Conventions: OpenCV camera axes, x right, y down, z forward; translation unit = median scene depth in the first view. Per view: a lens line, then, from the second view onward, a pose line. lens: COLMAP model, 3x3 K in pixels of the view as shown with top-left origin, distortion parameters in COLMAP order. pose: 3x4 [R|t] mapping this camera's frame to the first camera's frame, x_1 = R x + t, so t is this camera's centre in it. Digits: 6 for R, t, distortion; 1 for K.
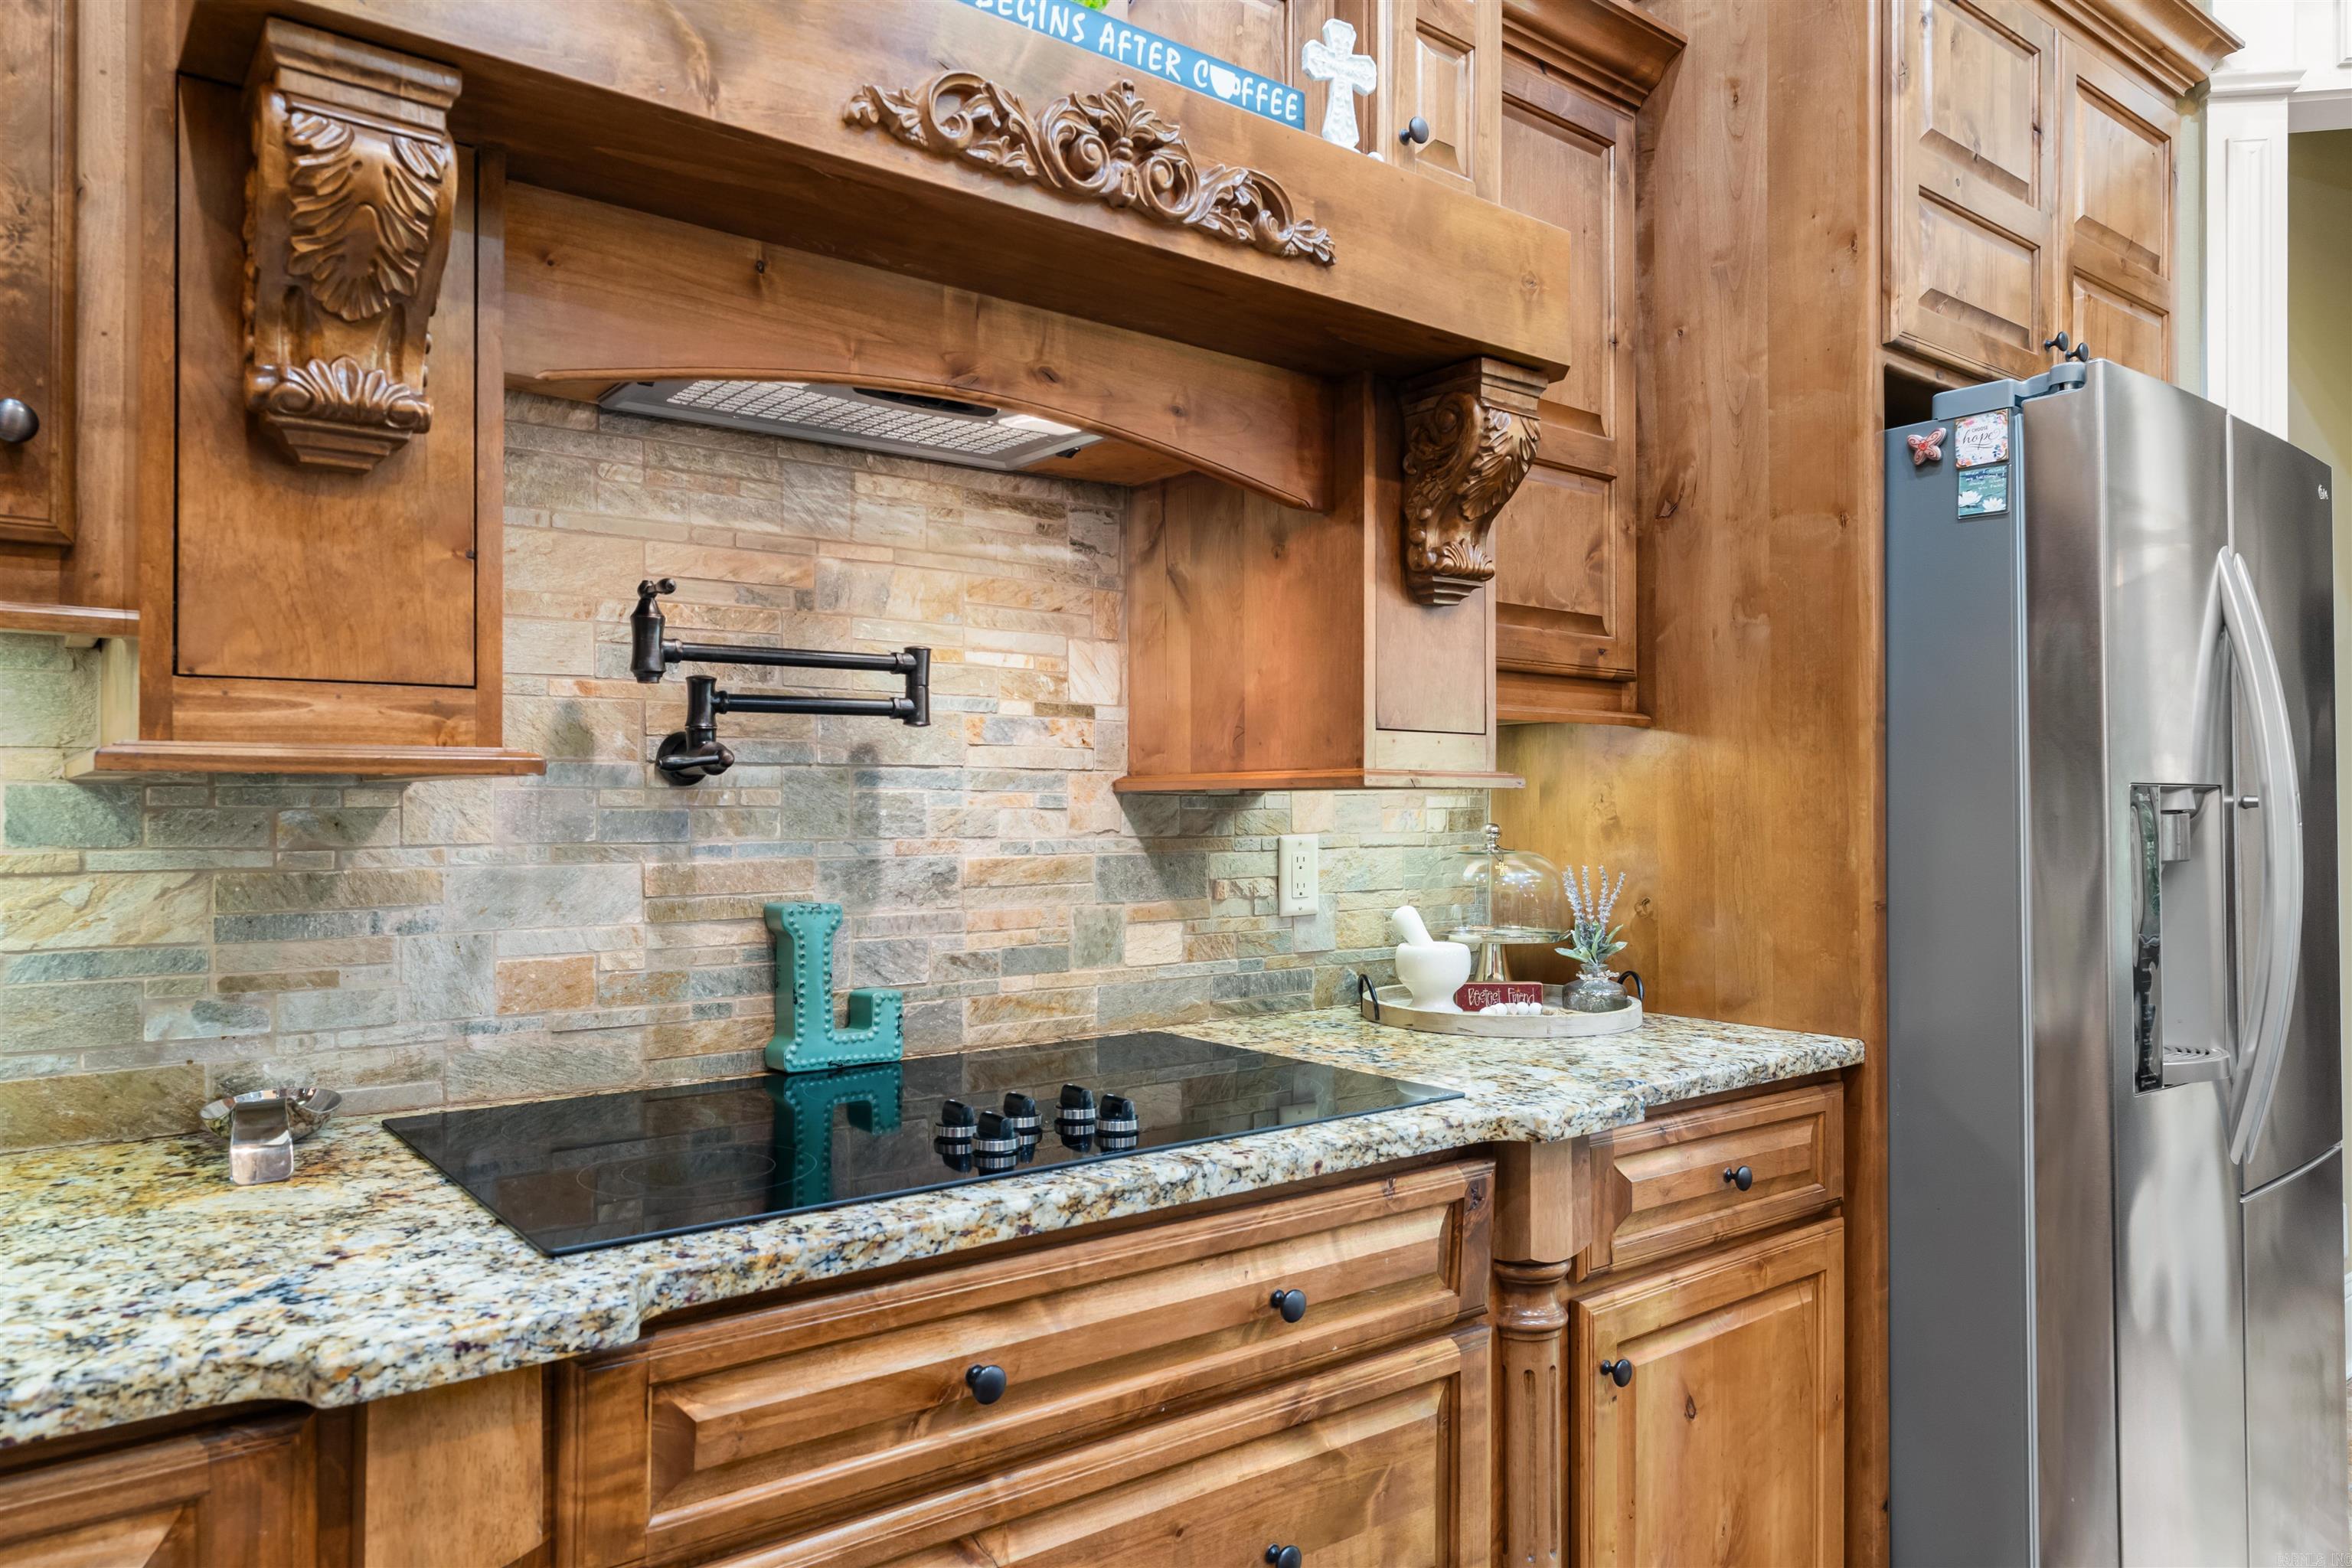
lens RADIAL K [[1521.1, 0, 1174.2], [0, 1521.1, 796.6], [0, 0, 1]] dist [-0.002987, -0.000888]
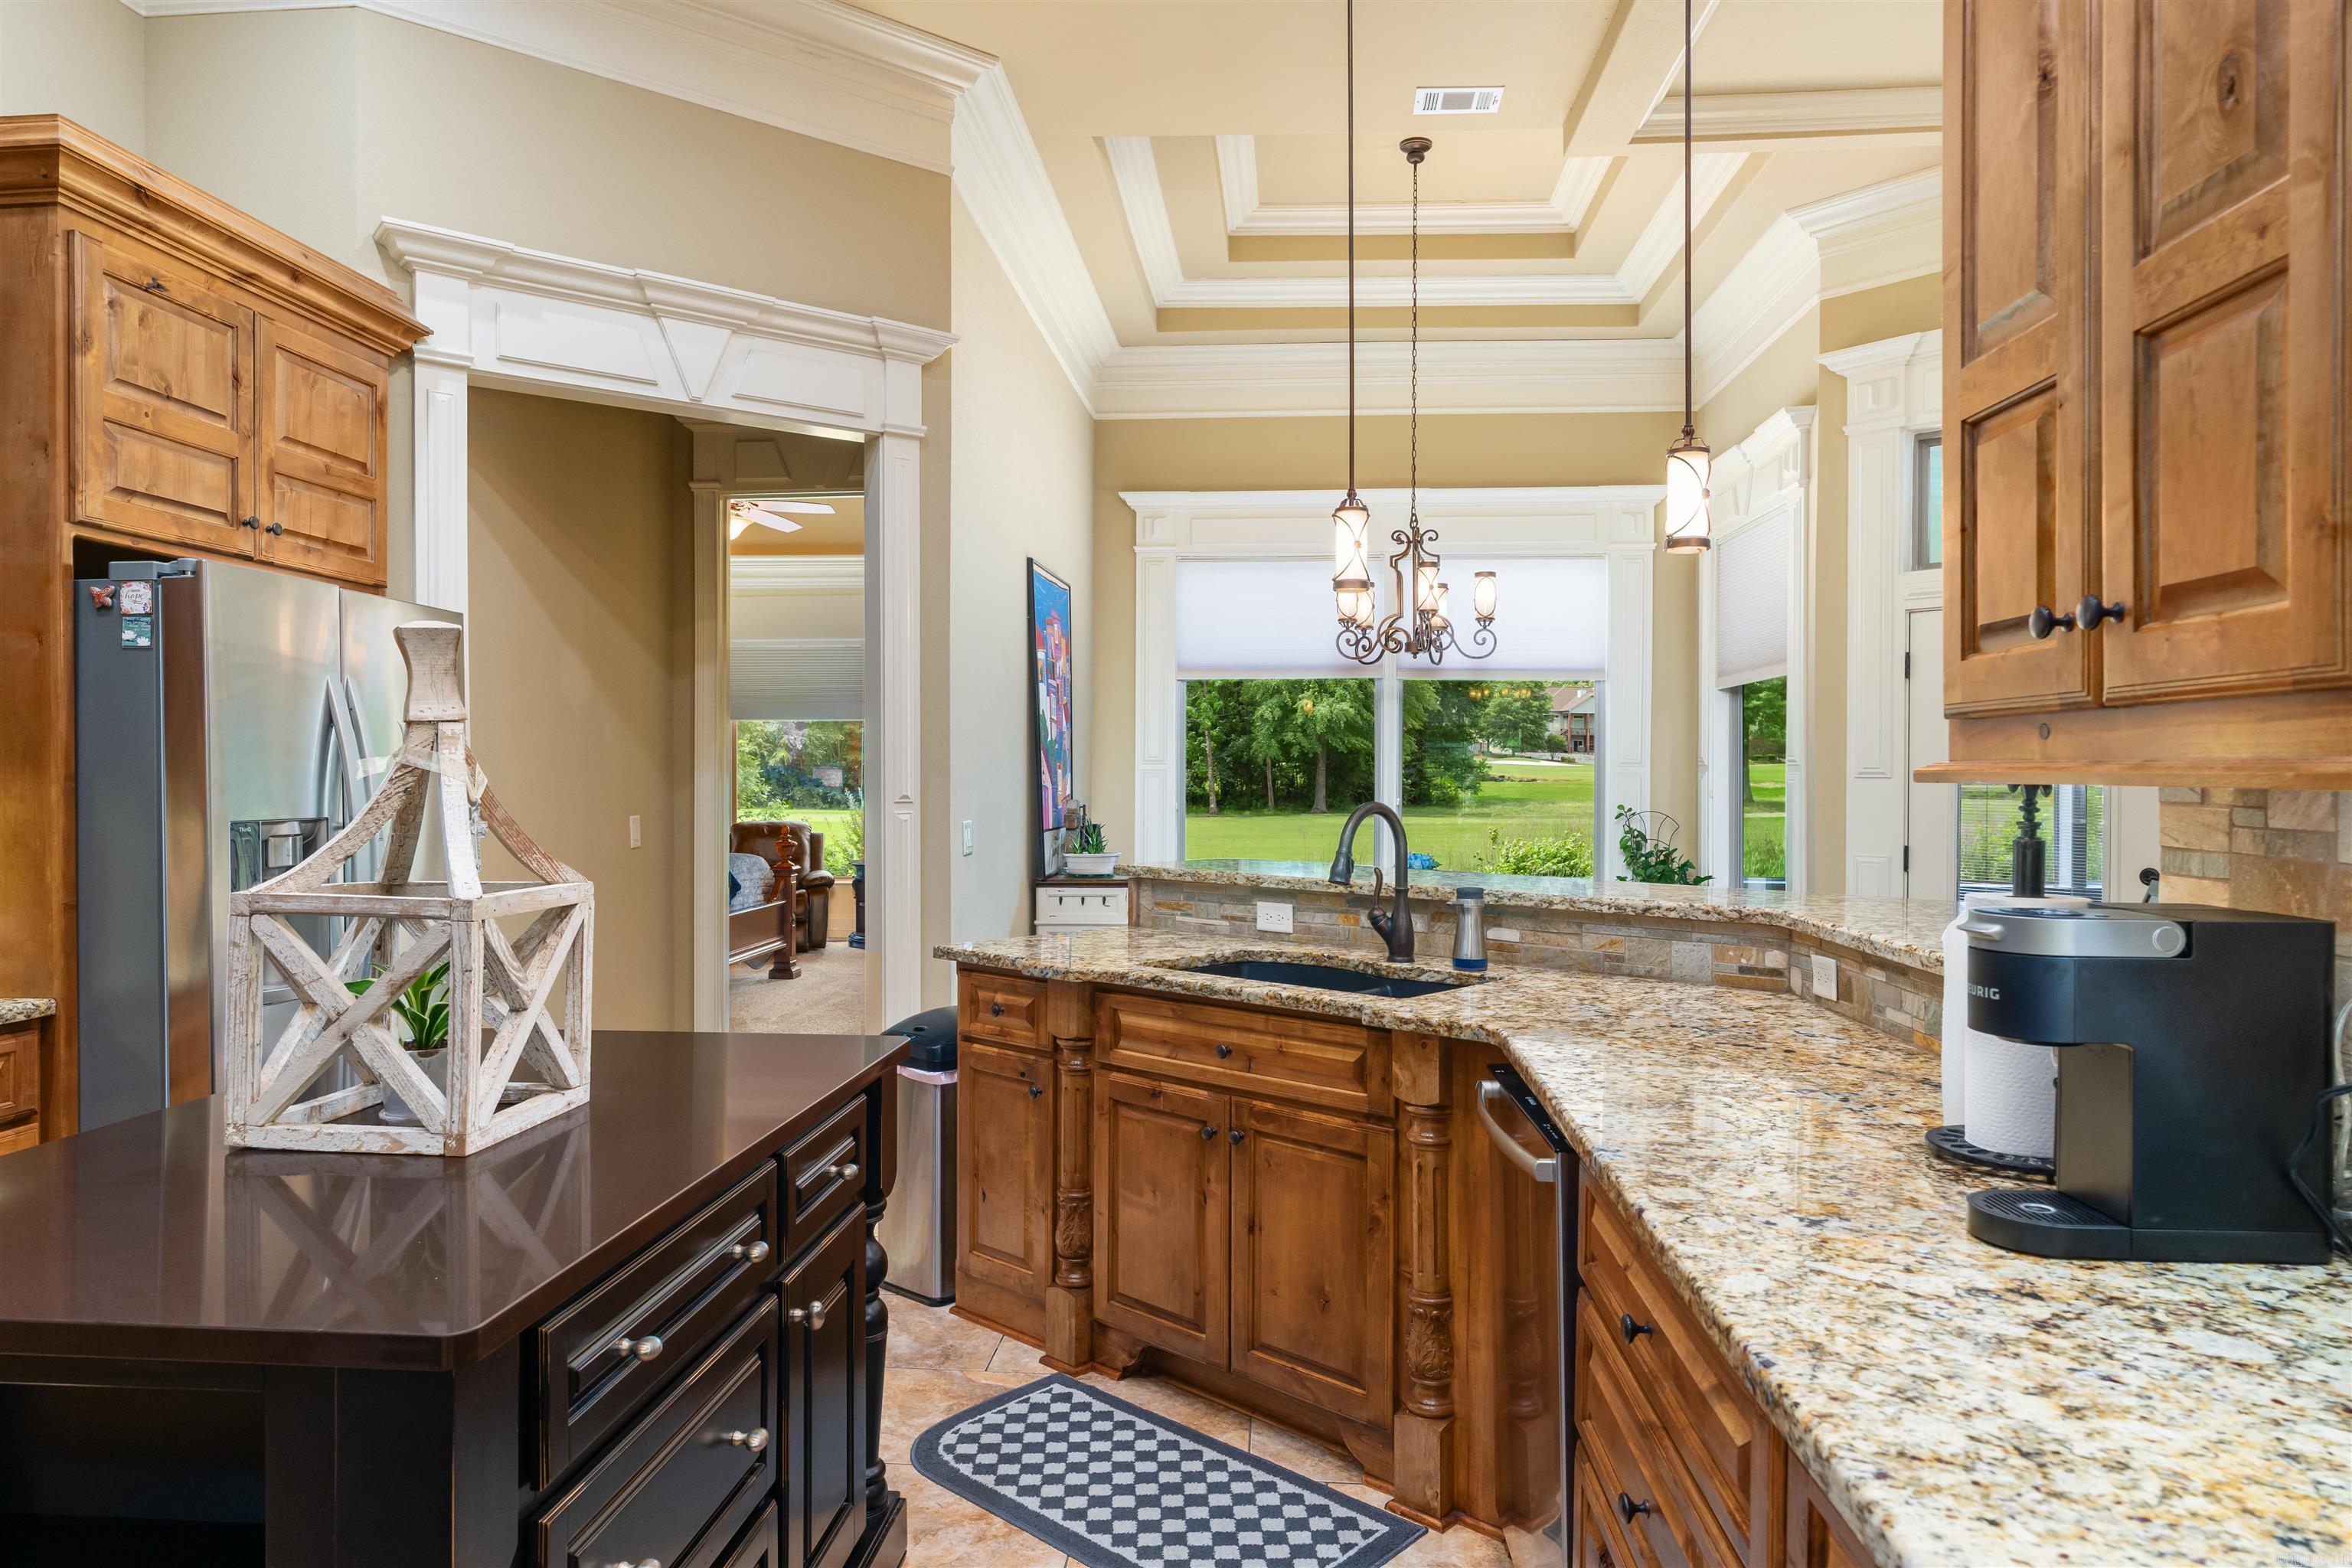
lens RADIAL K [[1430.2, 0, 1174.9], [0, 1430.2, 781.4], [0, 0, 1]] dist [0.006483, -0.001674]
pose [[0.675608, -0.008196, 0.737215, 0.170119], [0.002230, 0.999956, 0.009074, -0.060476], [-0.737258, -0.004487, 0.675597, -0.749986]]
